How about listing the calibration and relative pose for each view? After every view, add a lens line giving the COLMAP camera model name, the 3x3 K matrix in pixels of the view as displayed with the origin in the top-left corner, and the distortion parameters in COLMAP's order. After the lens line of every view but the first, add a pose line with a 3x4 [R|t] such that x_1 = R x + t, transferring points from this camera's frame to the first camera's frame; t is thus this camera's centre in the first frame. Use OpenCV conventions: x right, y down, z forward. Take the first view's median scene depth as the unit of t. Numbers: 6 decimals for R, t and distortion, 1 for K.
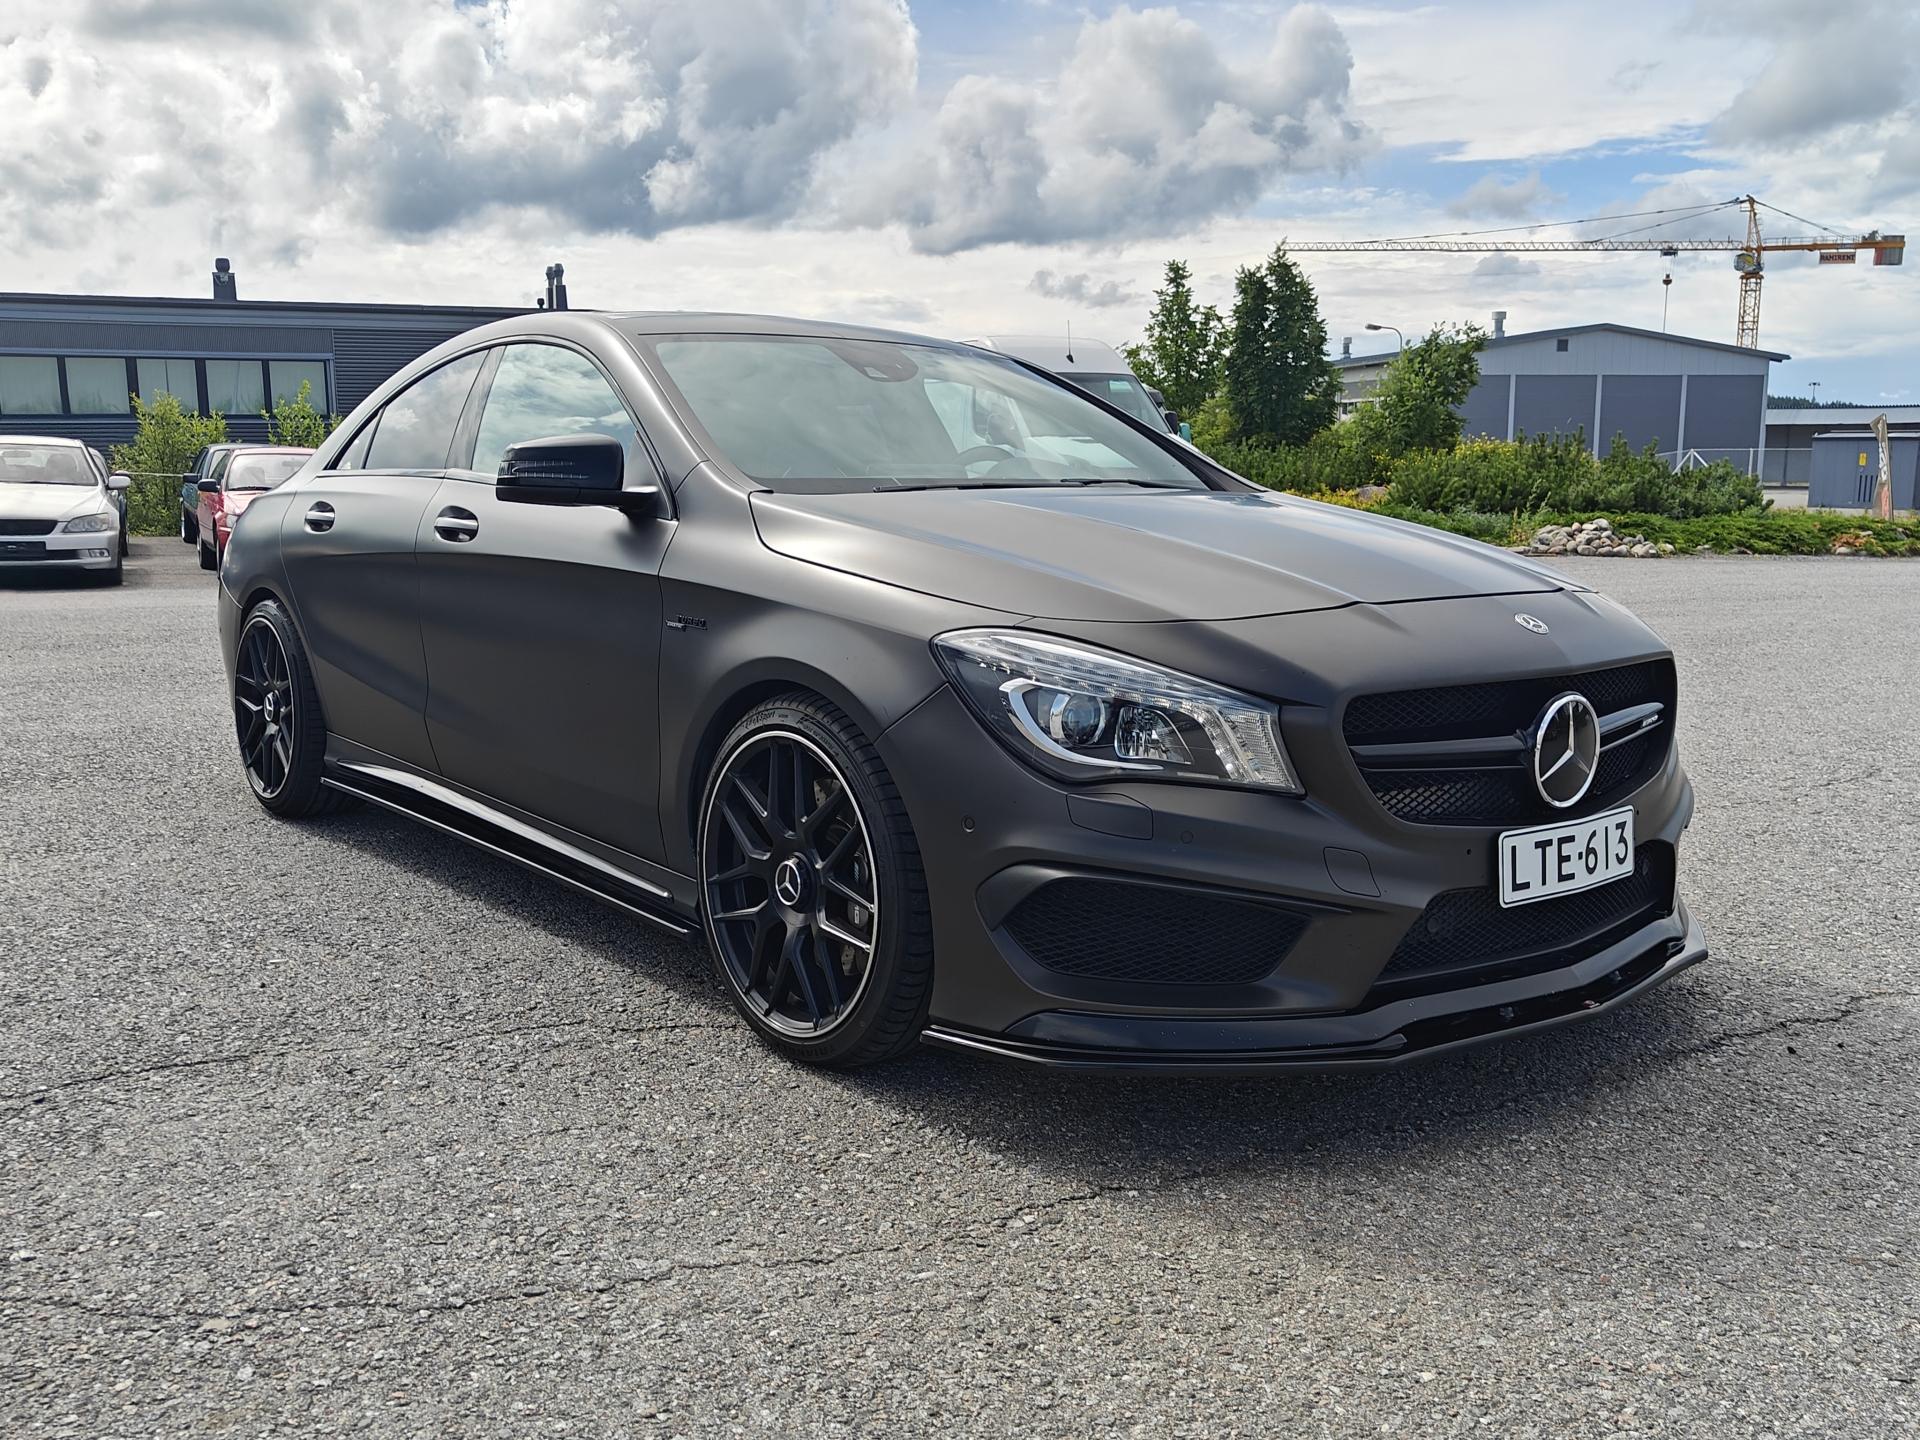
lens RADIAL K [[1676.0, 0, 960.0], [0, 1676.0, 720.0], [0, 0, 1]] dist [0.005507, 0.005837]
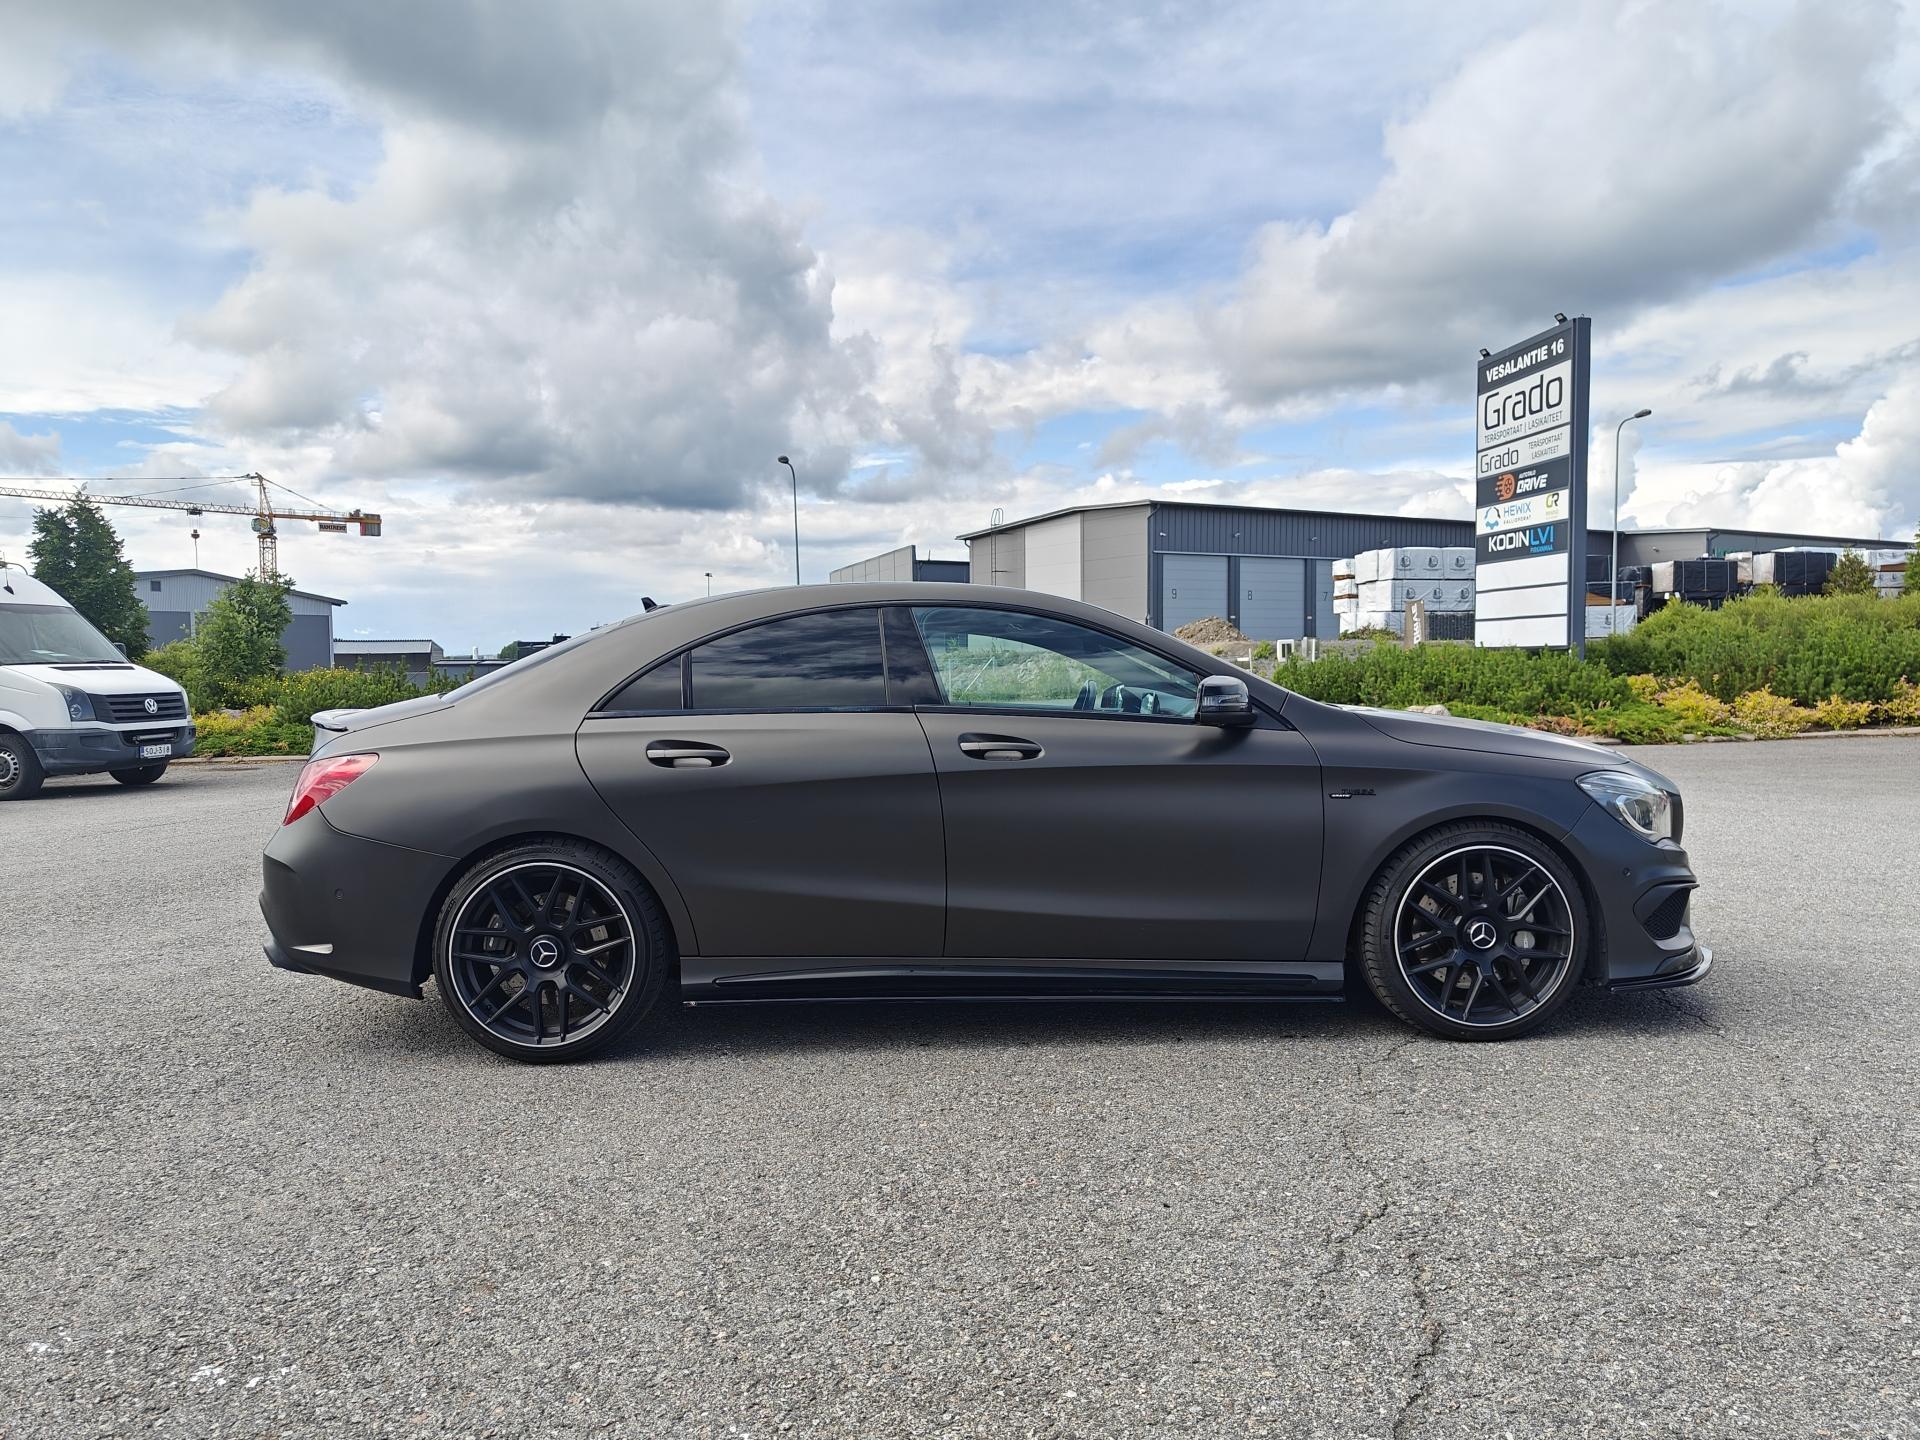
lens RADIAL K [[1351.6, 0, 960.0], [0, 1351.6, 720.0], [0, 0, 1]] dist [0.002647, 0.006234]
pose [[0.614557, -0.035428, 0.788077, -0.136607], [0.133572, 0.989240, -0.059691, -0.009813], [-0.777482, 0.141948, 0.612676, 0.047670]]
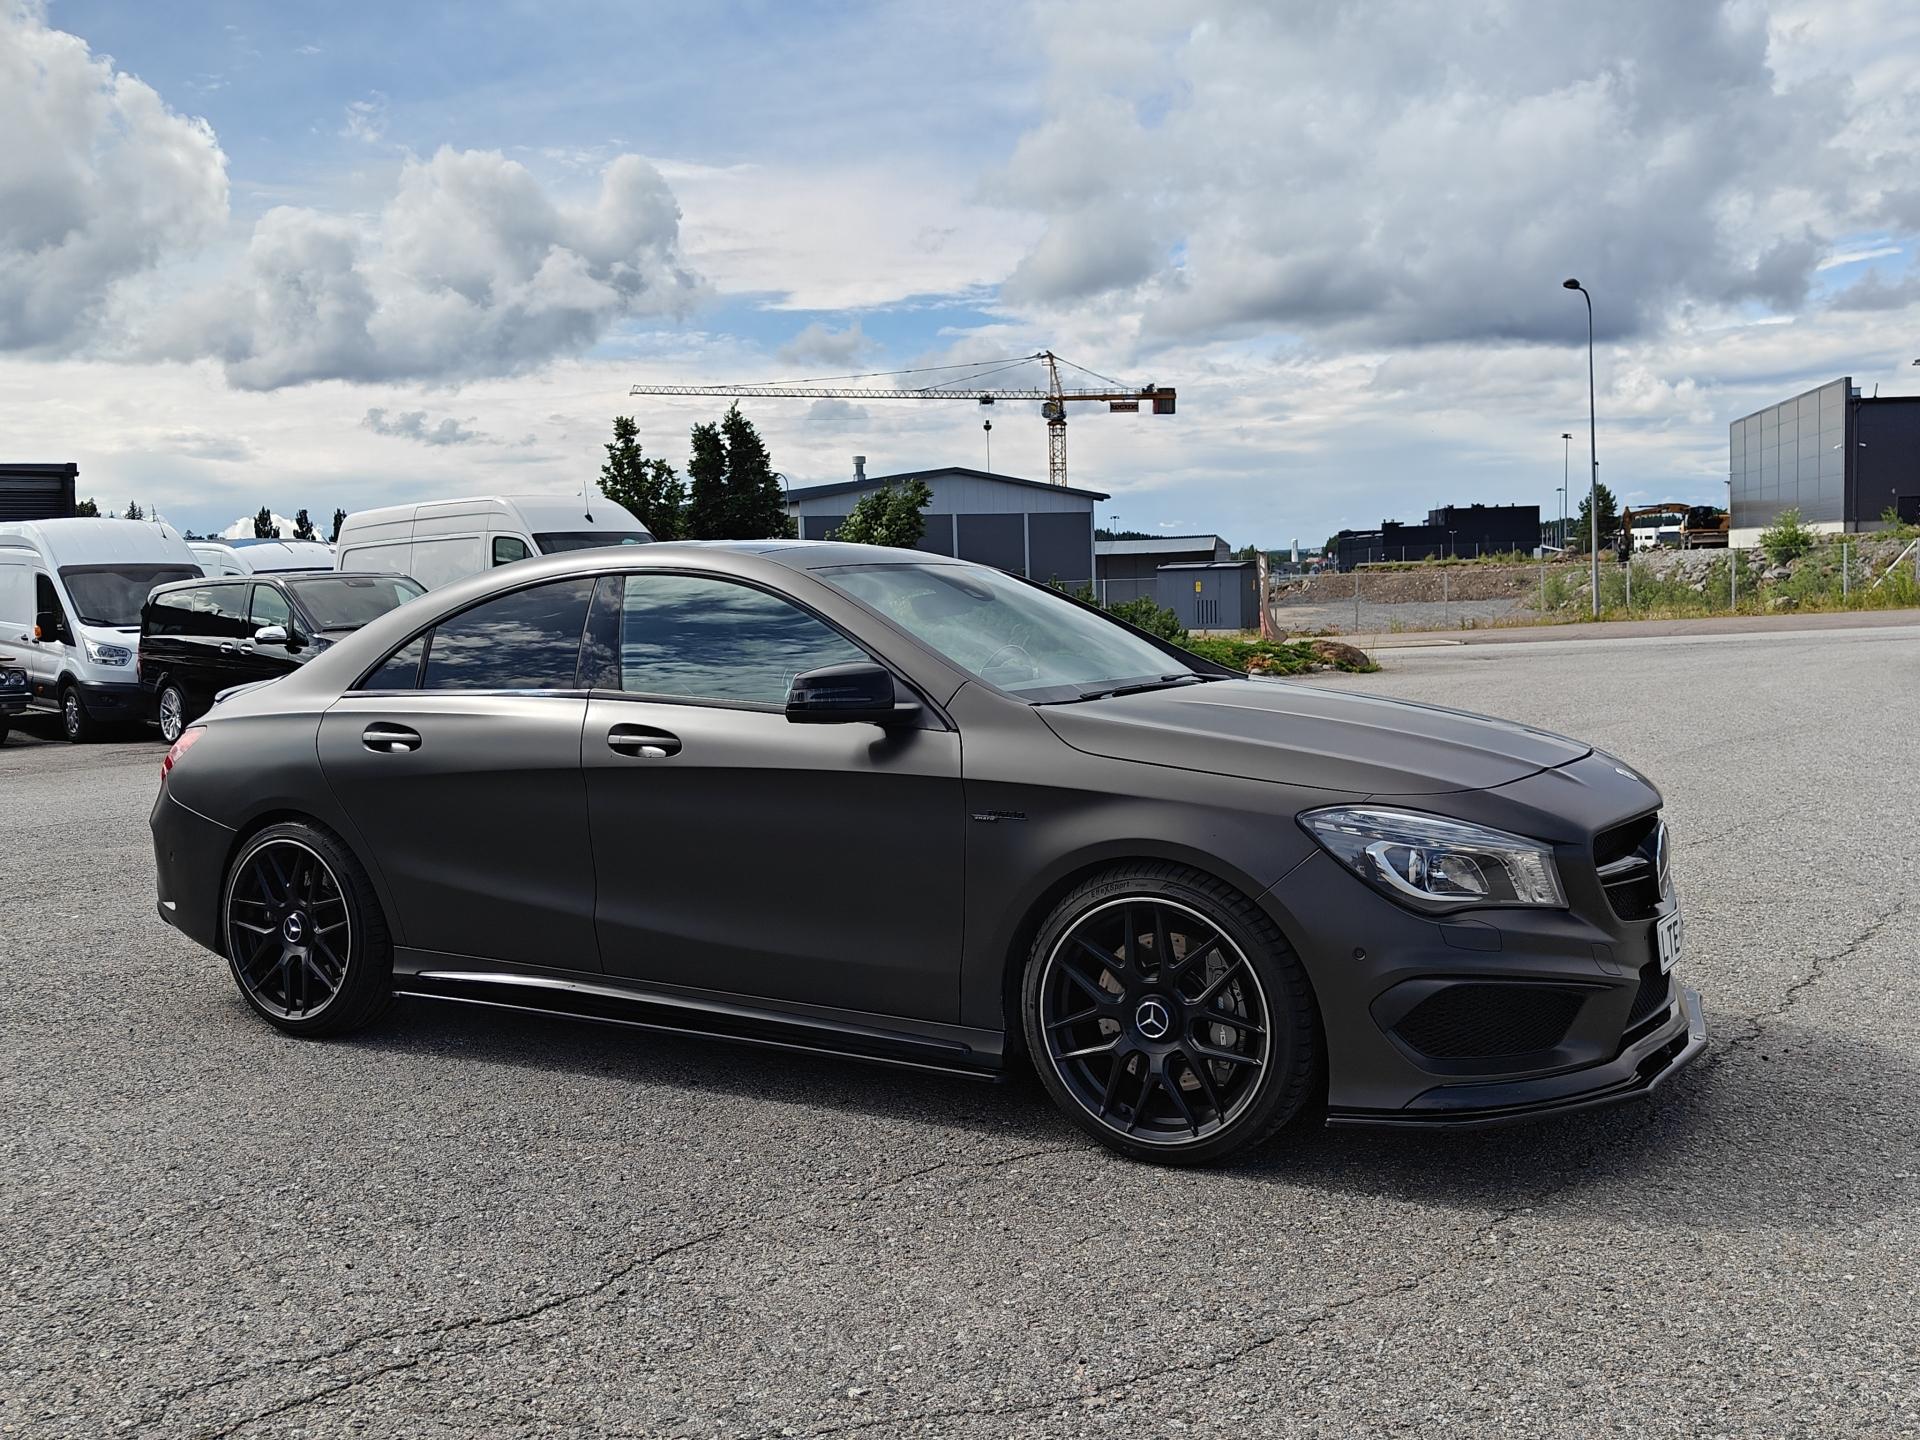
lens RADIAL K [[1682.7, 0, 933.8], [0, 1682.7, 720.9], [0, 0, 1]] dist [0.092247, -0.214926]
pose [[0.936230, -0.055207, 0.347024, -0.062277], [0.083168, 0.994335, -0.066191, -0.004987], [-0.341404, 0.090831, 0.935517, -0.013225]]
